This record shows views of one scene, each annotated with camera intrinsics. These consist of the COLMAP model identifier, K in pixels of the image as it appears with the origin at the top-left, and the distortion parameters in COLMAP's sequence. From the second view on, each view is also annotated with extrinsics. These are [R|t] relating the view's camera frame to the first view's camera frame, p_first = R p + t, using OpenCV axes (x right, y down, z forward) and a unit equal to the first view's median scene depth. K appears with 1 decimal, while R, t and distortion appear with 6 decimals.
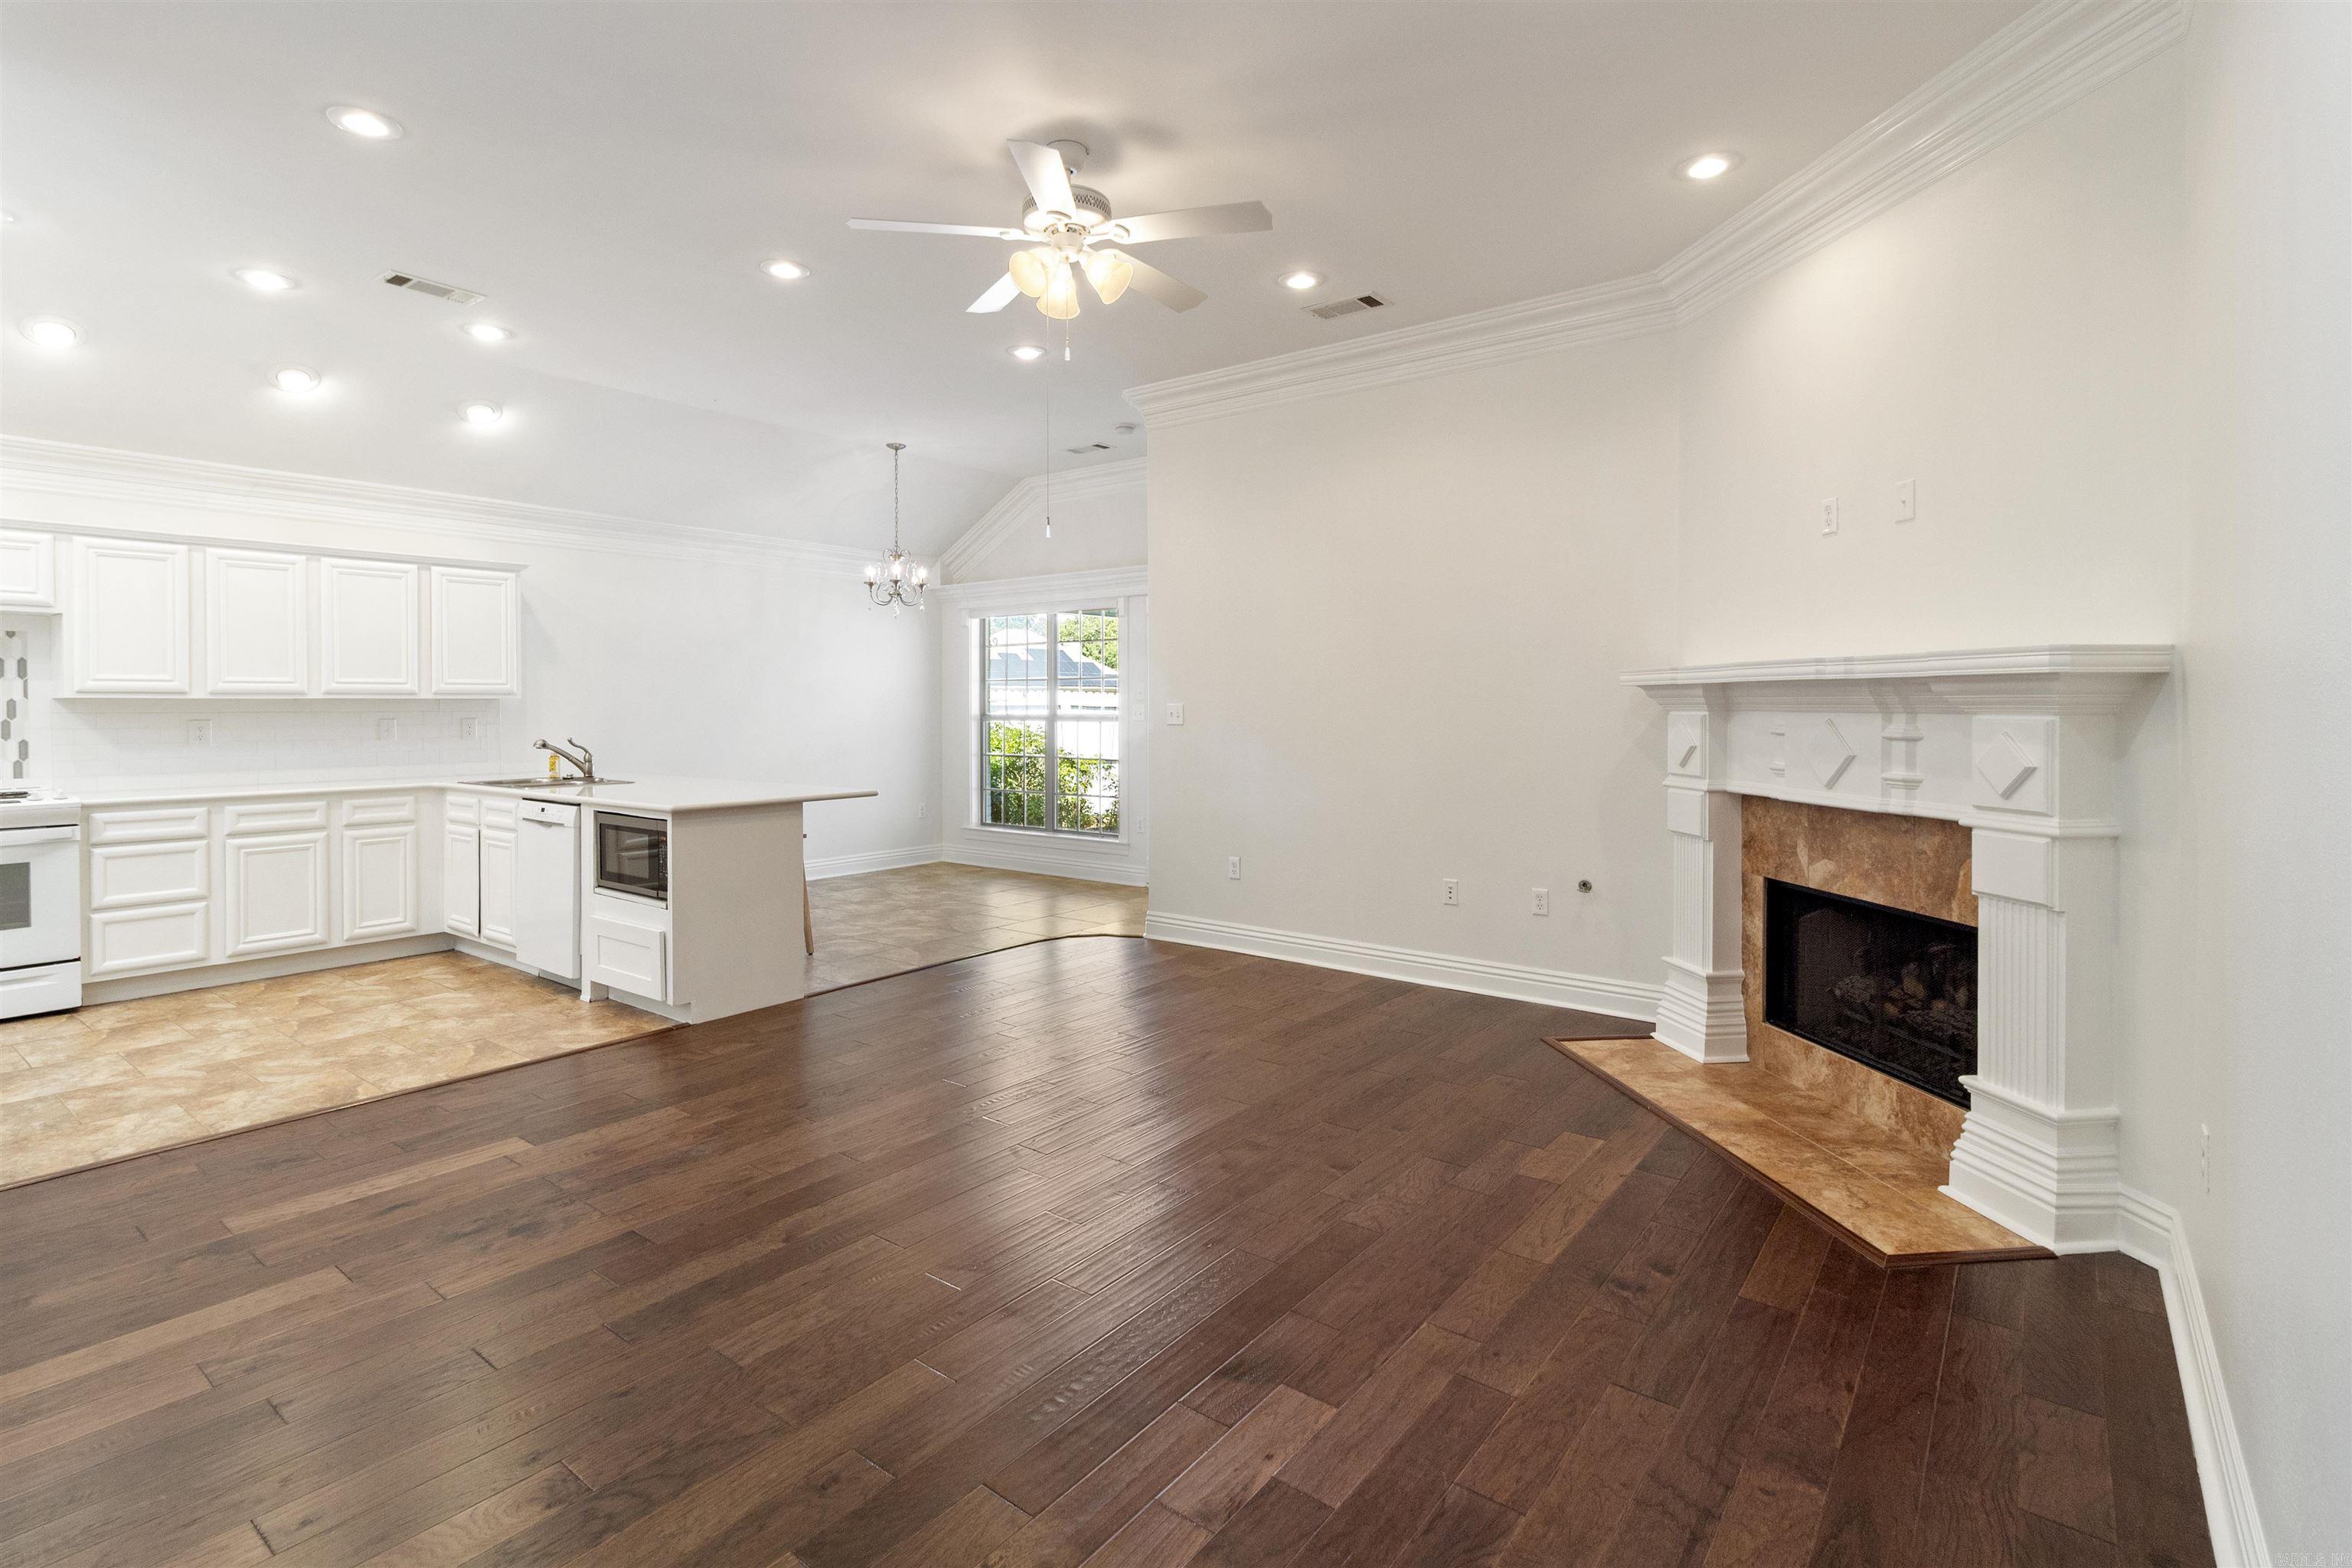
lens RADIAL K [[1118.0, 0, 1166.0], [0, 1118.0, 711.1], [0, 0, 1]] dist [0.006253, -0.000171]
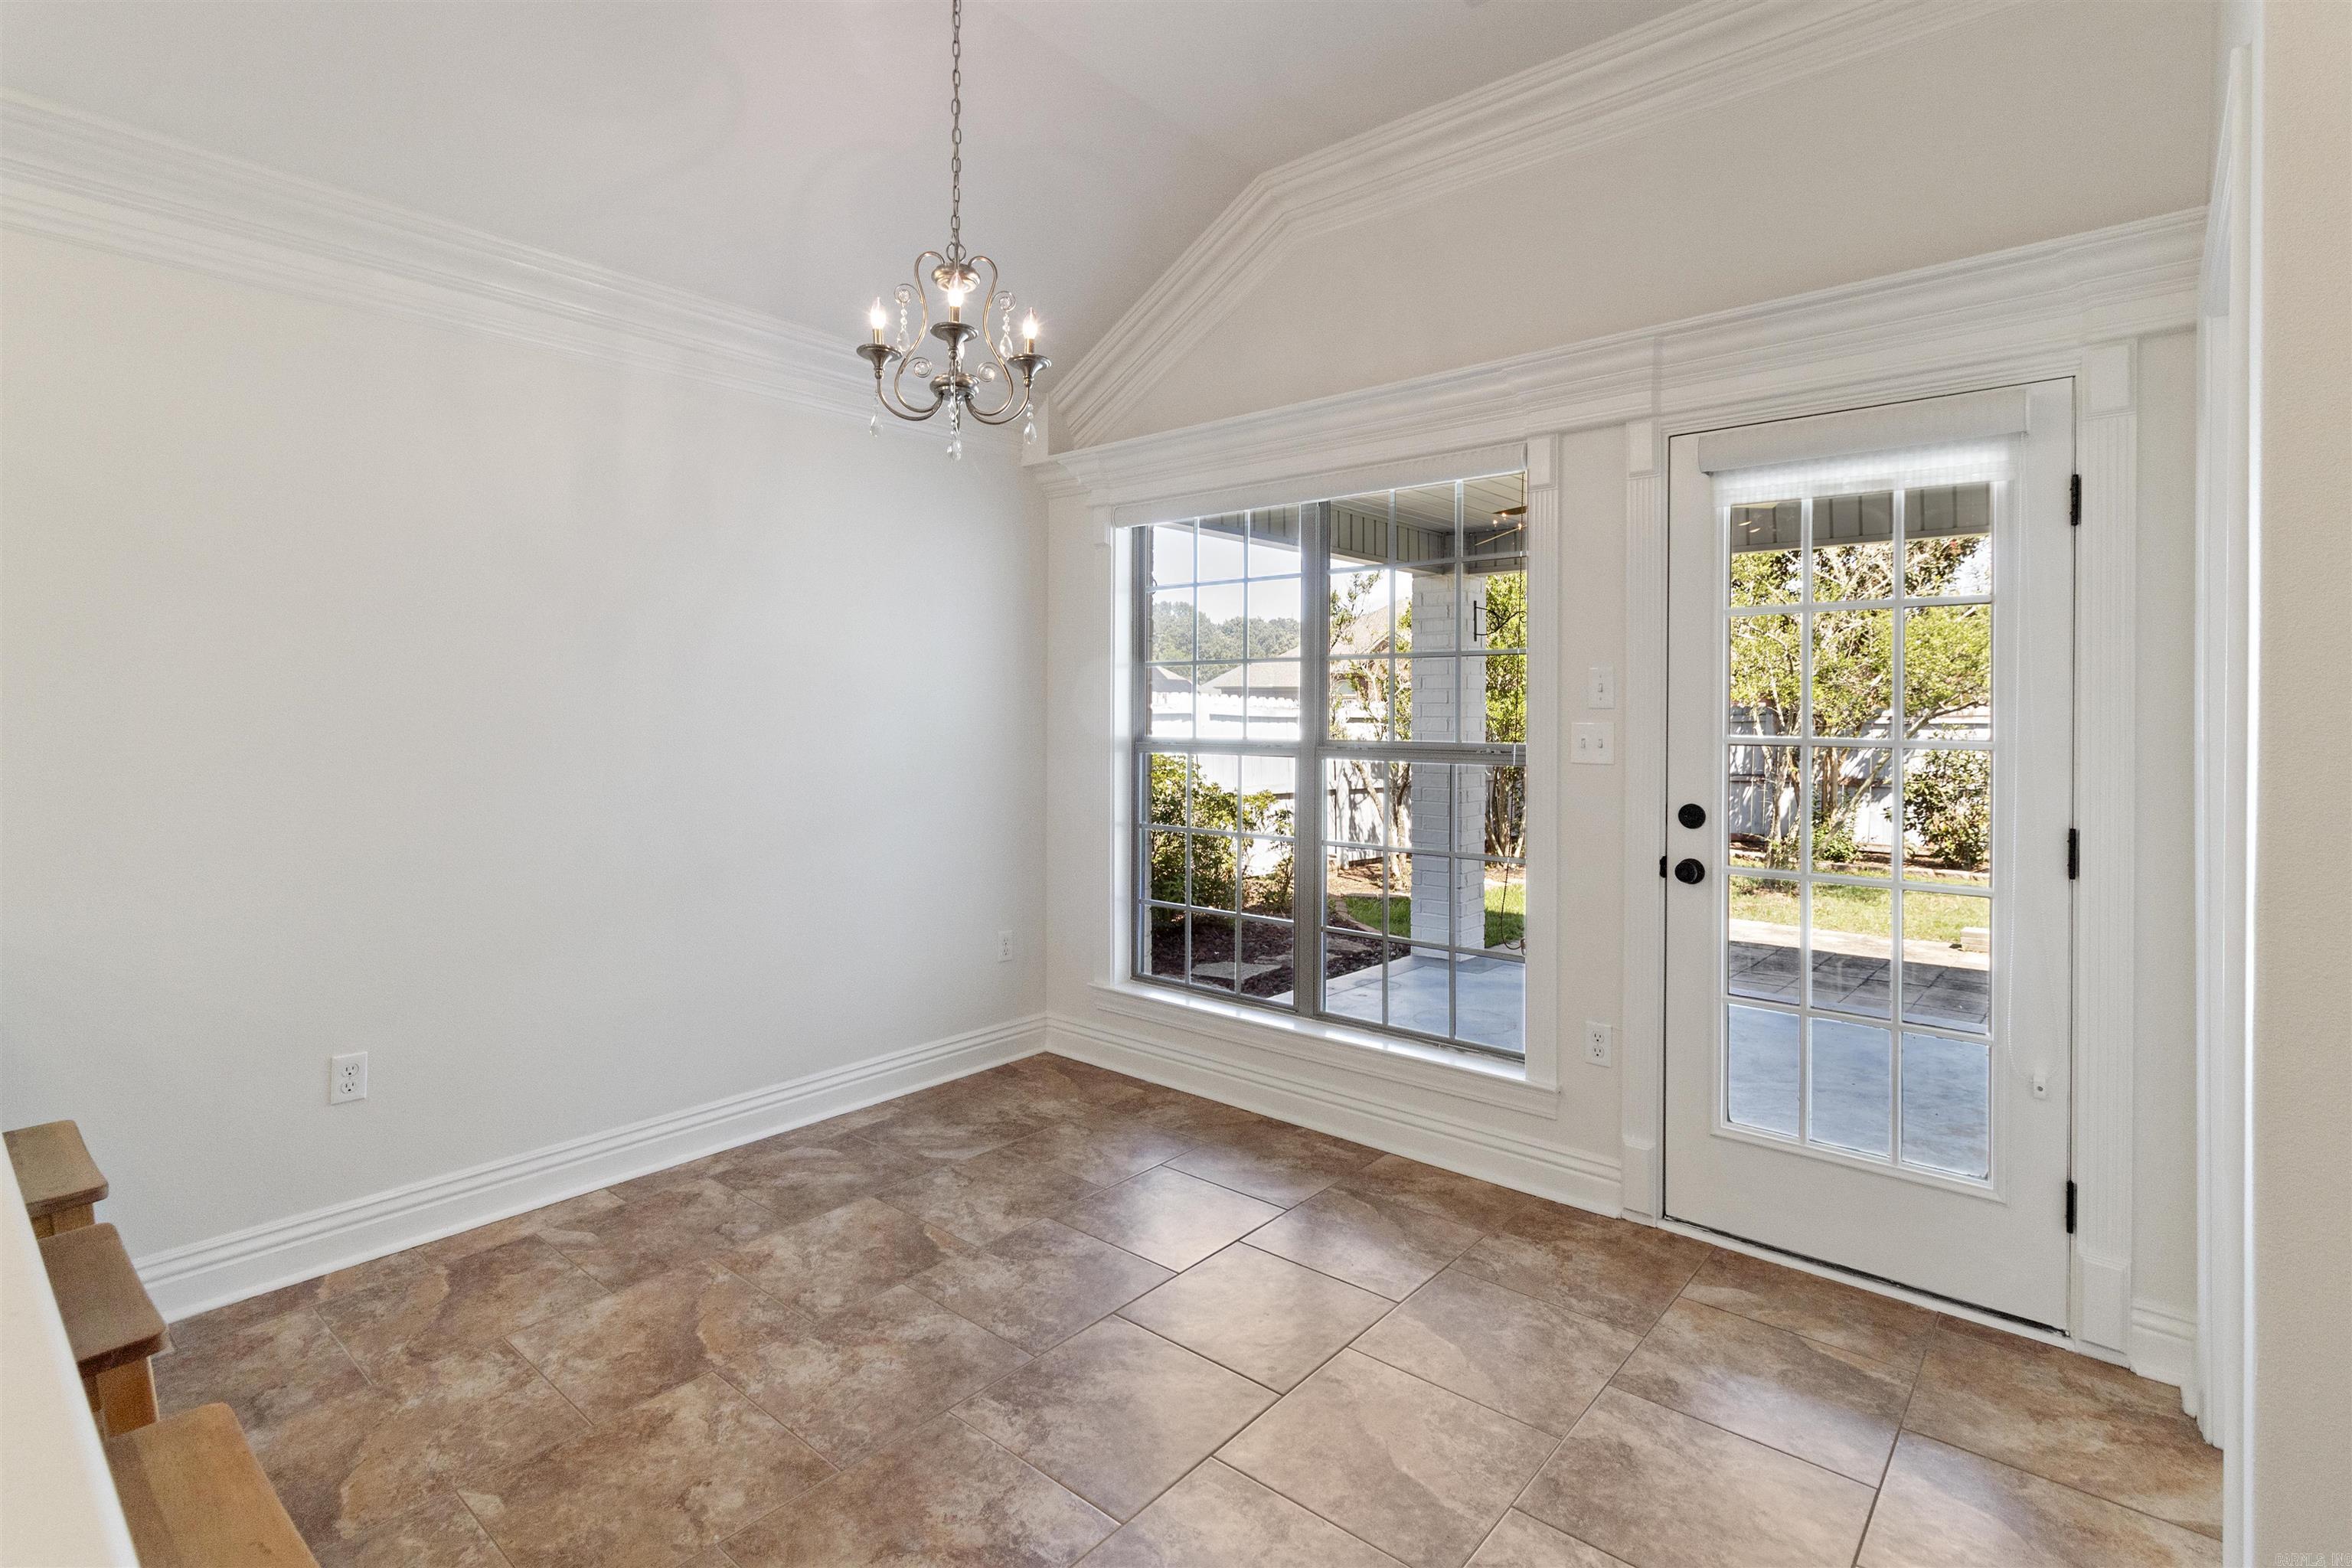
lens RADIAL K [[1118.0, 0, 1160.7], [0, 1118.0, 716.0], [0, 0, 1]] dist [0.006253, -0.000171]
pose [[0.998747, 0.005379, -0.049749, -0.276969], [-0.005511, 0.999982, -0.002519, -0.010215], [0.049735, 0.002790, 0.998759, 1.142044]]
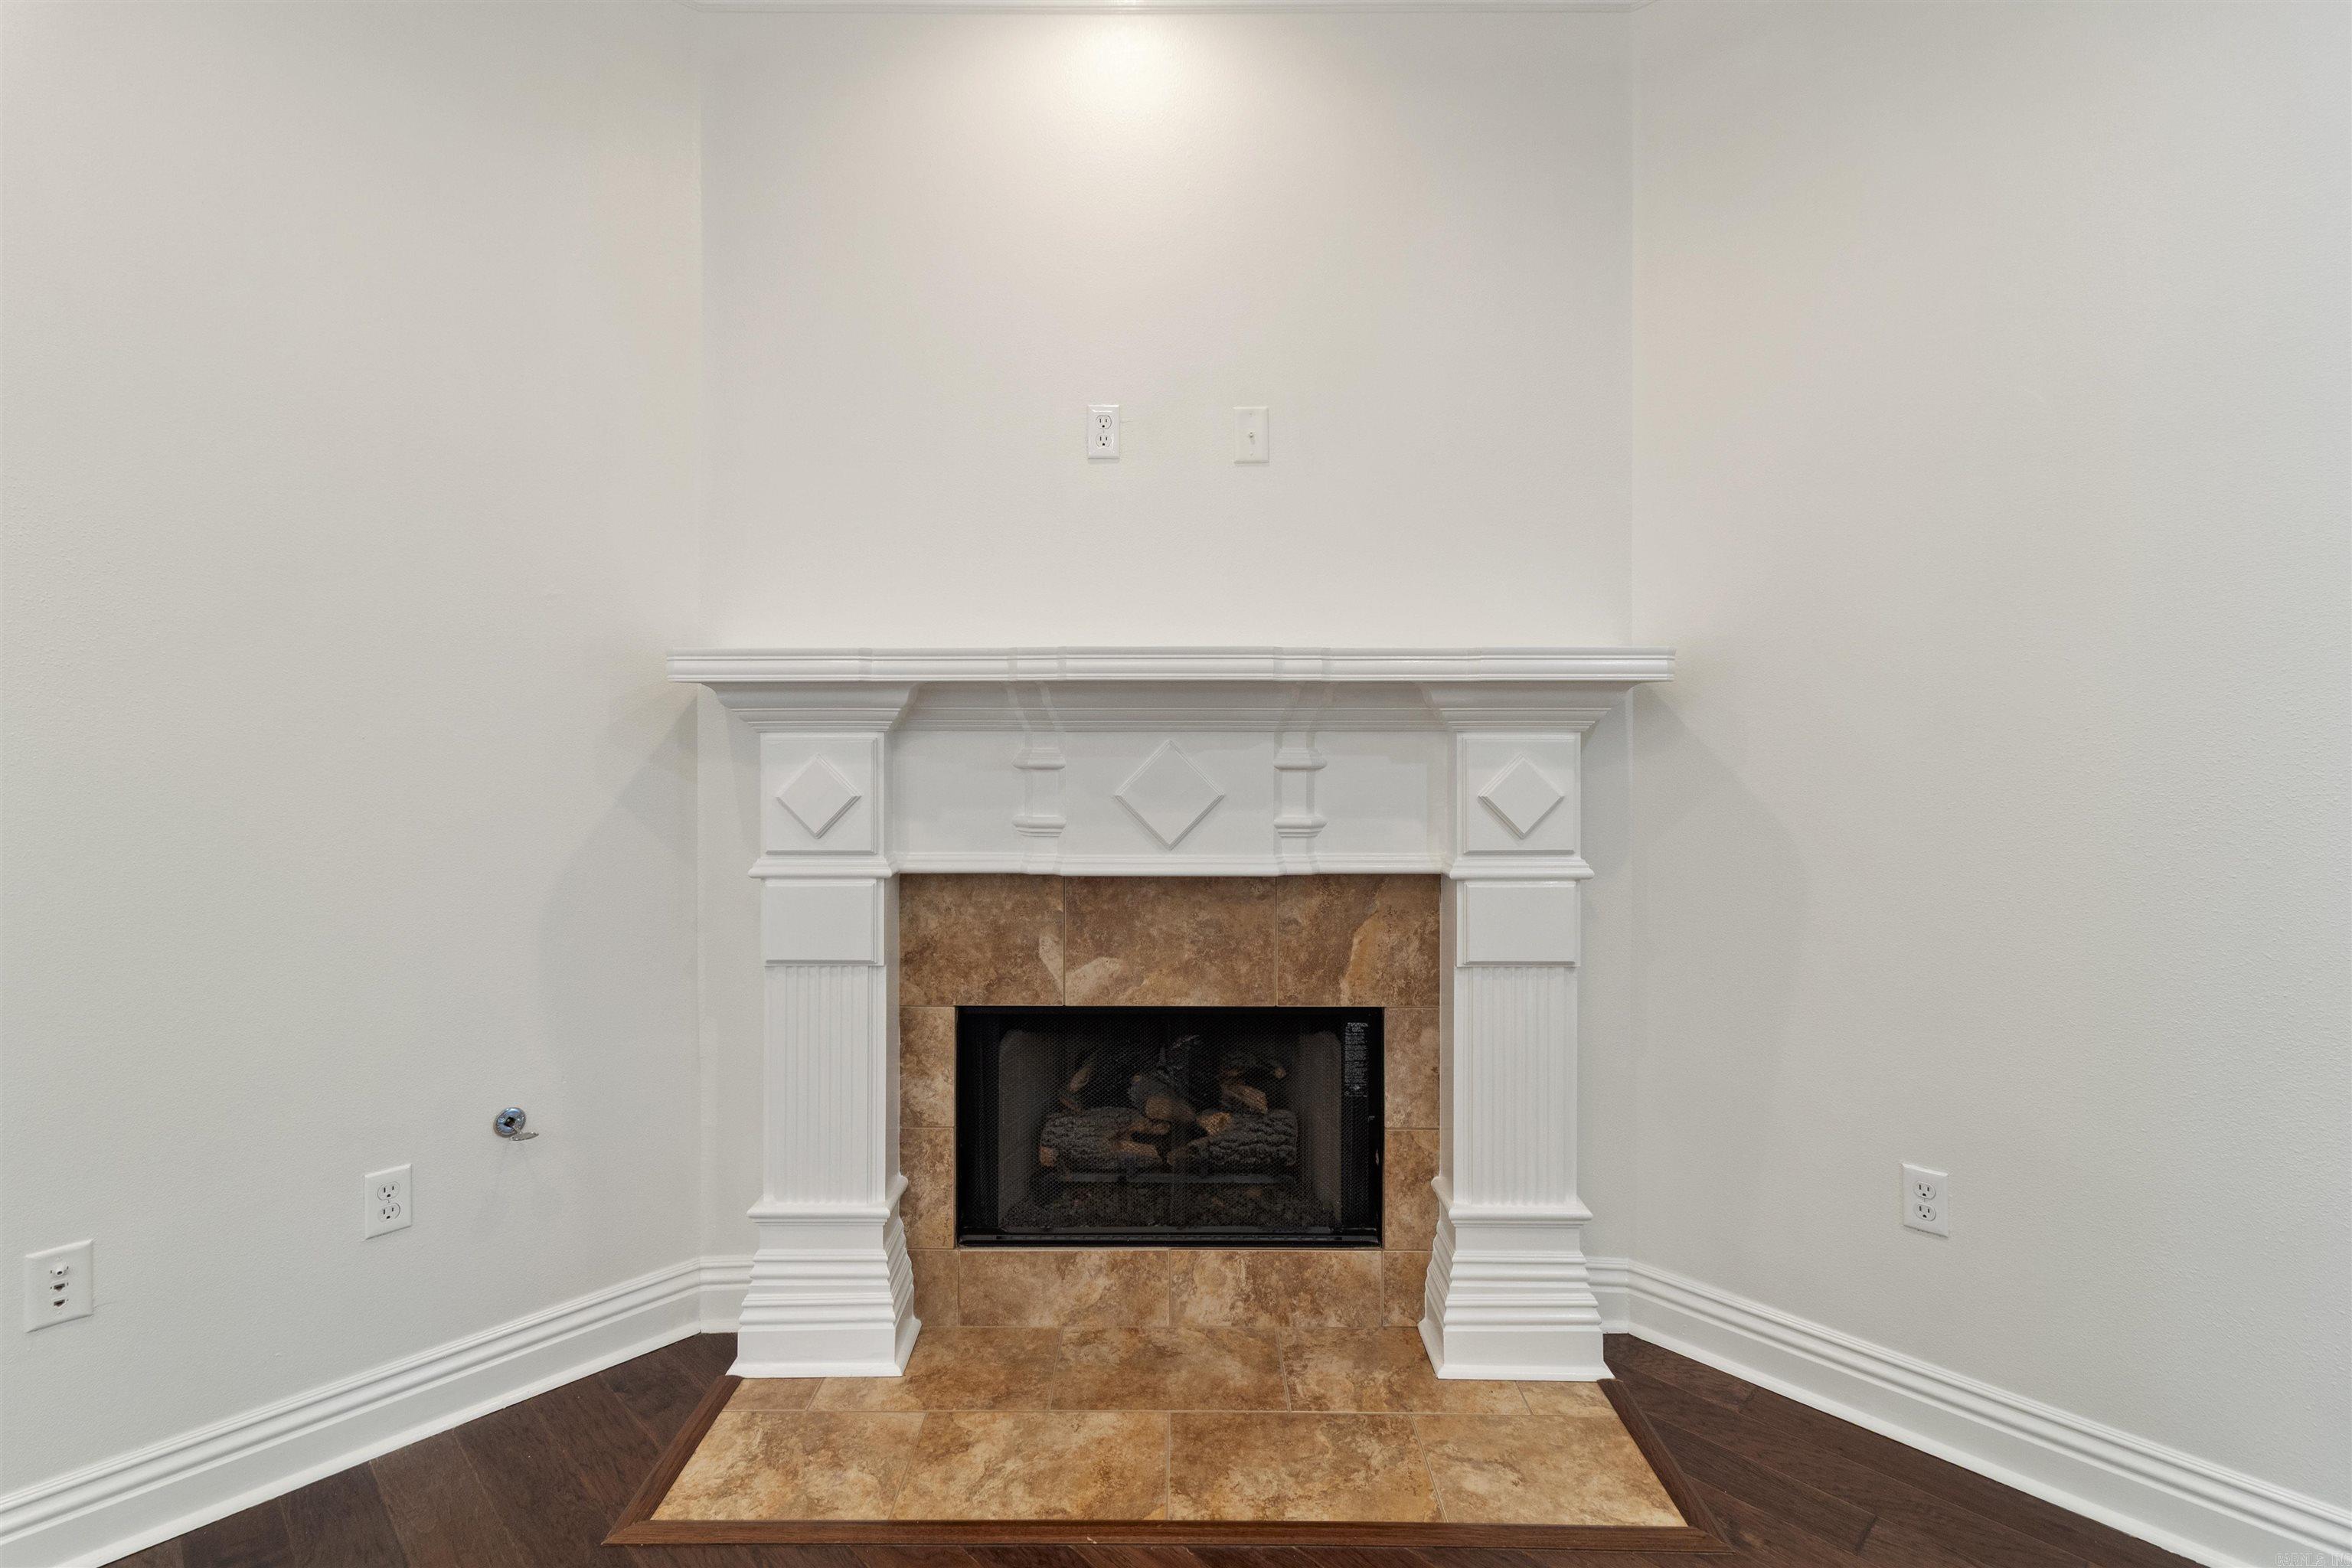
lens RADIAL K [[1118.0, 0, 1184.1], [0, 1118.0, 720.3], [0, 0, 1]] dist [0.006253, -0.000171]
pose [[0.124576, -0.003368, 0.992204, -0.042508], [0.006325, 0.999977, 0.002601, -0.005798], [-0.992190, 0.005952, 0.124594, 0.739976]]
